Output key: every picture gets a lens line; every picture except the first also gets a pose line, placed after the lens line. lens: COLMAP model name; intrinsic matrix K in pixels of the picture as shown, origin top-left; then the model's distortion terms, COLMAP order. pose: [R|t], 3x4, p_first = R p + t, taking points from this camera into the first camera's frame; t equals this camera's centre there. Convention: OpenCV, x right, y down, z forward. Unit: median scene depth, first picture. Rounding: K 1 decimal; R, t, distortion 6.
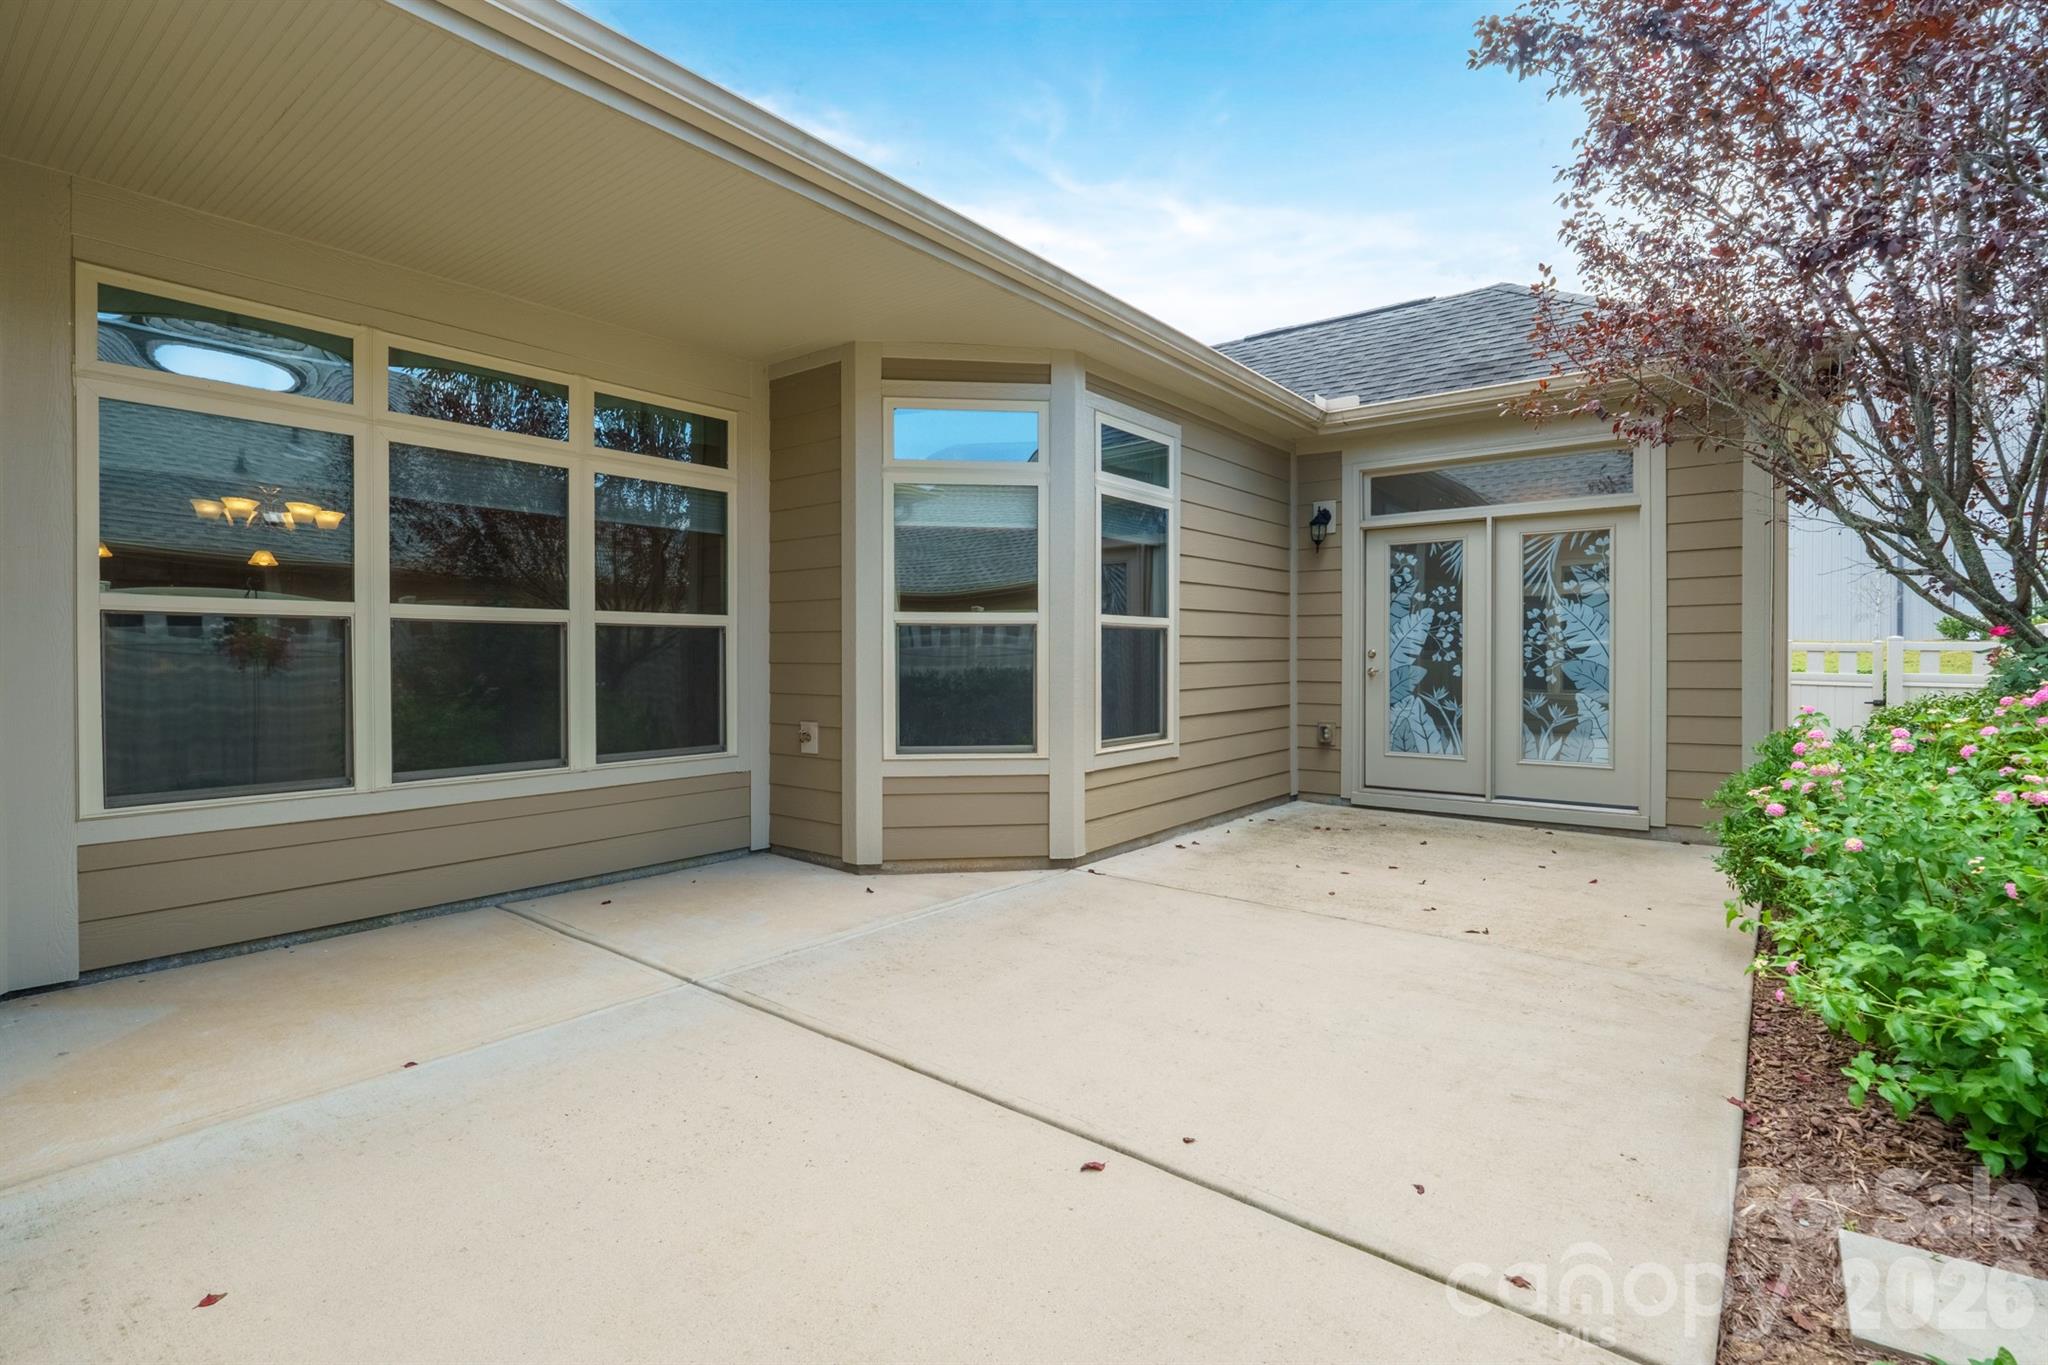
lens RADIAL K [[969.0, 0, 1027.0], [0, 969.0, 676.2], [0, 0, 1]] dist [-0.004307, -0.000290]
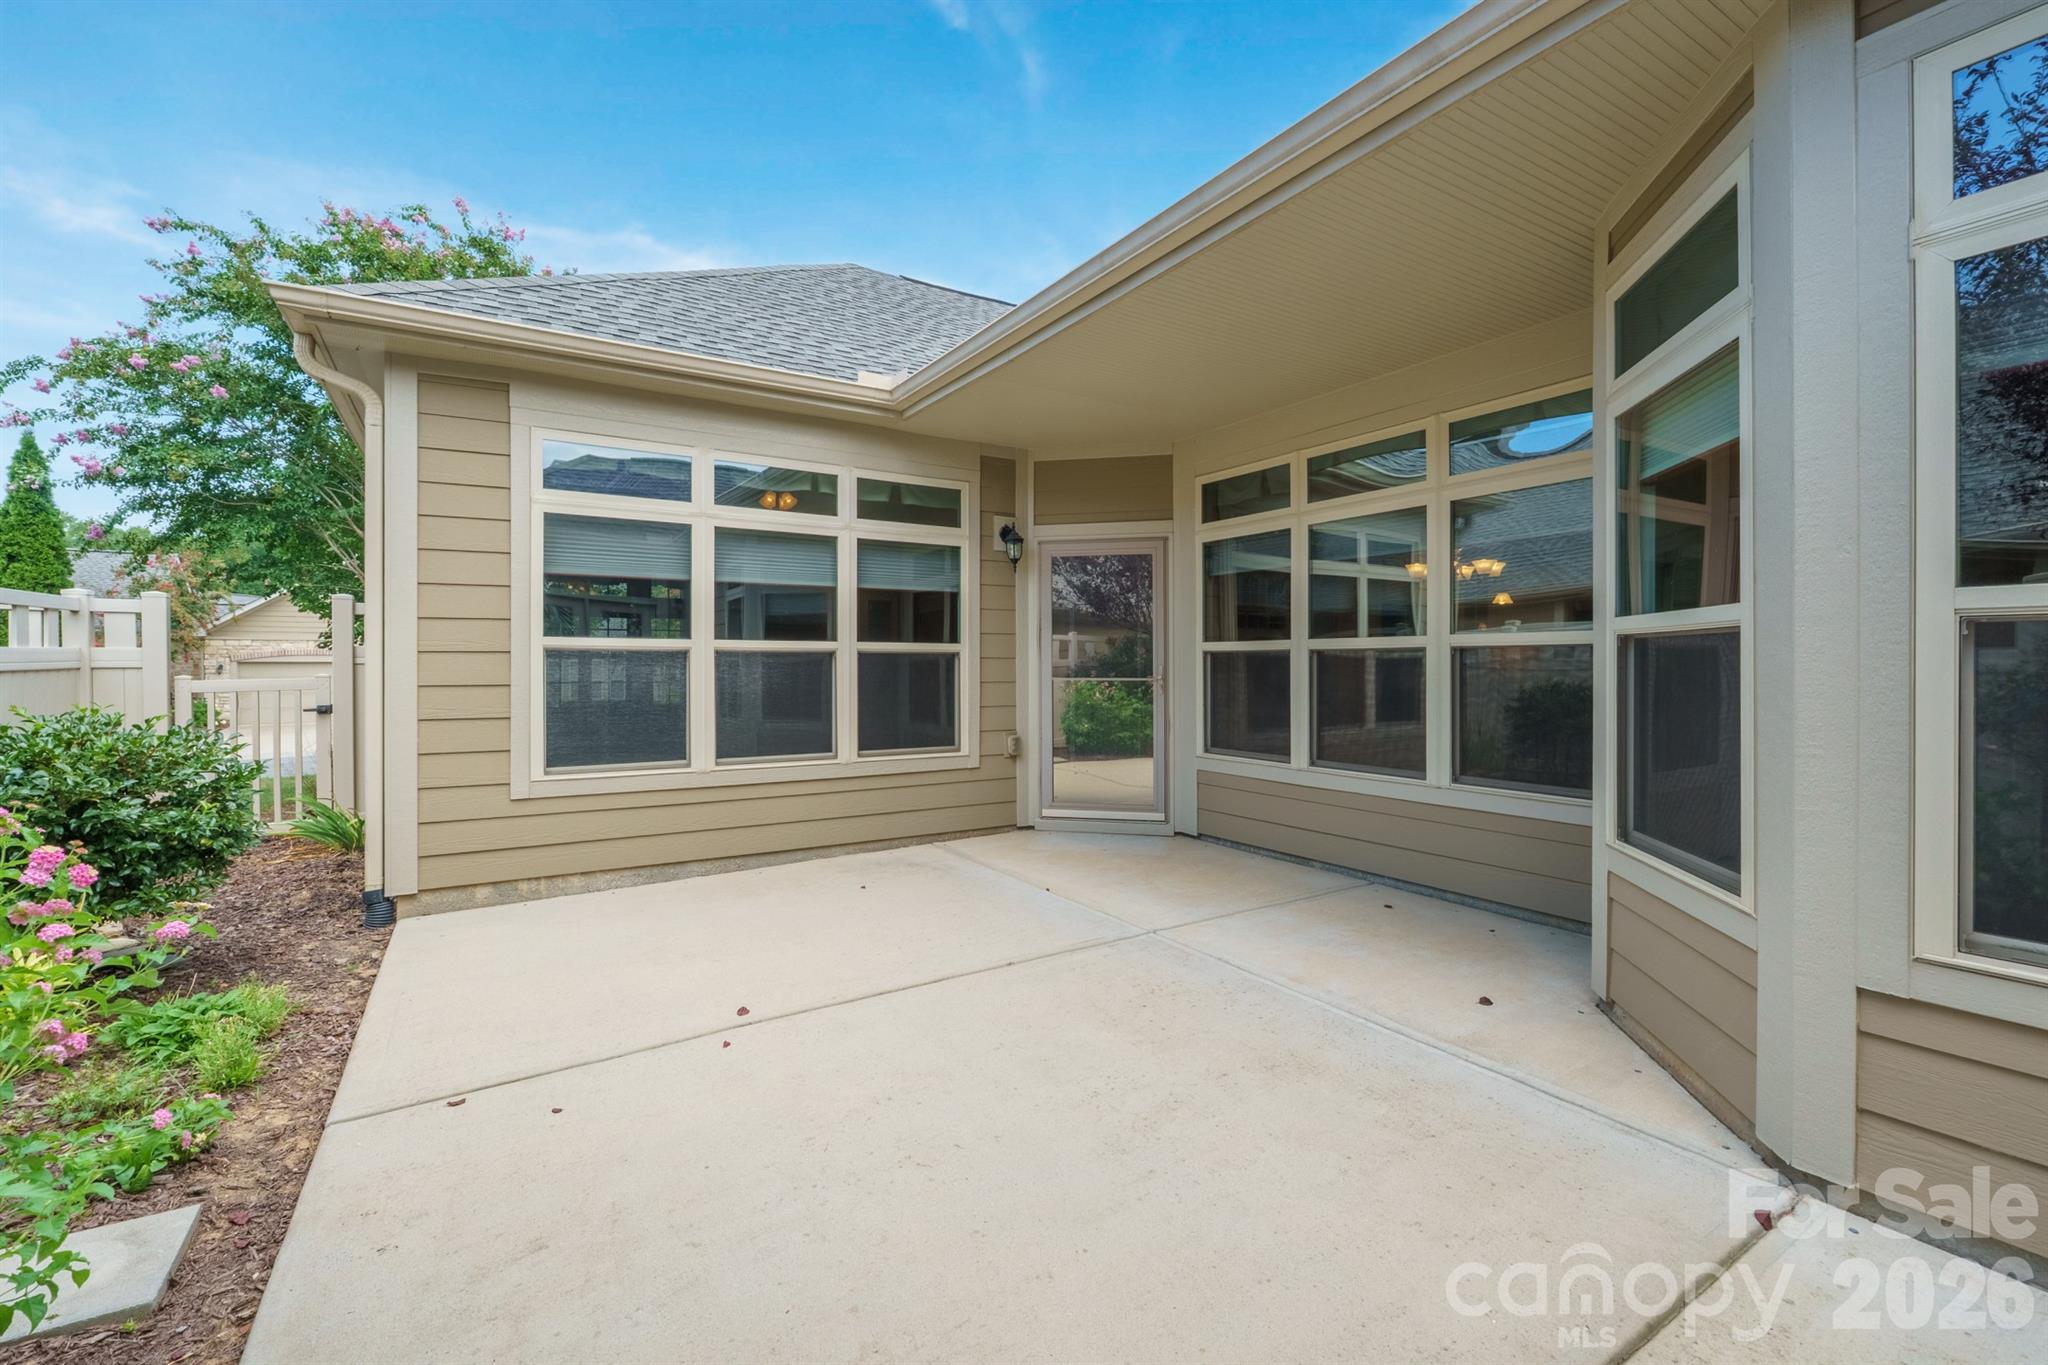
lens RADIAL K [[870.2, 0, 1027.9], [0, 870.2, 665.2], [0, 0, 1]] dist [-0.006772, -0.000346]
pose [[-0.335739, 0.001657, -0.941953, 0.692698], [-0.024677, 0.999640, 0.010554, -0.040177], [0.941632, 0.026788, -0.335577, 1.066460]]
